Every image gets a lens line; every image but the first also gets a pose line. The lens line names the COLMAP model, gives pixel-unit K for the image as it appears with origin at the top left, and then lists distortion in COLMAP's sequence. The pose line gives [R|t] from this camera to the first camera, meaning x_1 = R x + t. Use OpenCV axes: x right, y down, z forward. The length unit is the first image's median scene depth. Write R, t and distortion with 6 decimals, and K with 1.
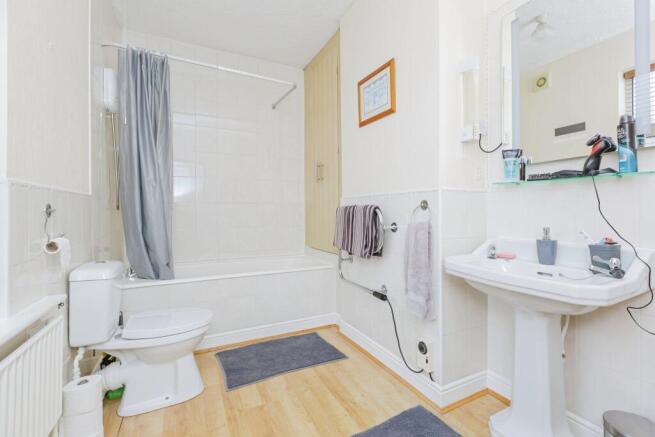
lens RADIAL K [[294.6, 0, 319.8], [0, 294.6, 207.4], [0, 0, 1]] dist [0.000959, -0.000213]
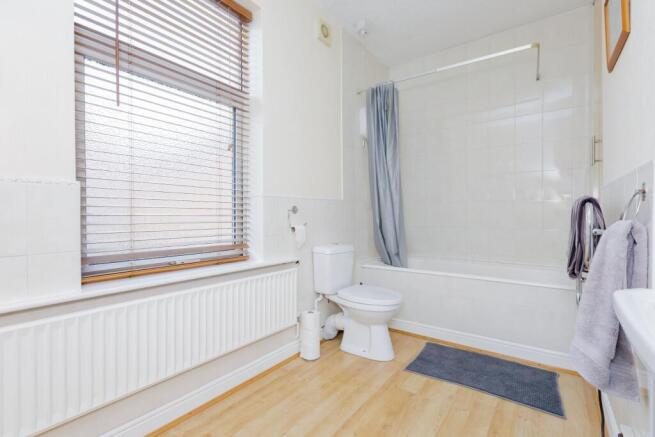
lens RADIAL K [[294.6, 0, 326.8], [0, 294.6, 218.9], [0, 0, 1]] dist [0.000959, -0.000213]
pose [[0.470380, 0.011846, -0.882385, 0.439483], [0.014108, 0.999681, 0.020941, 0.018947], [0.882351, -0.022299, 0.470062, 0.190971]]
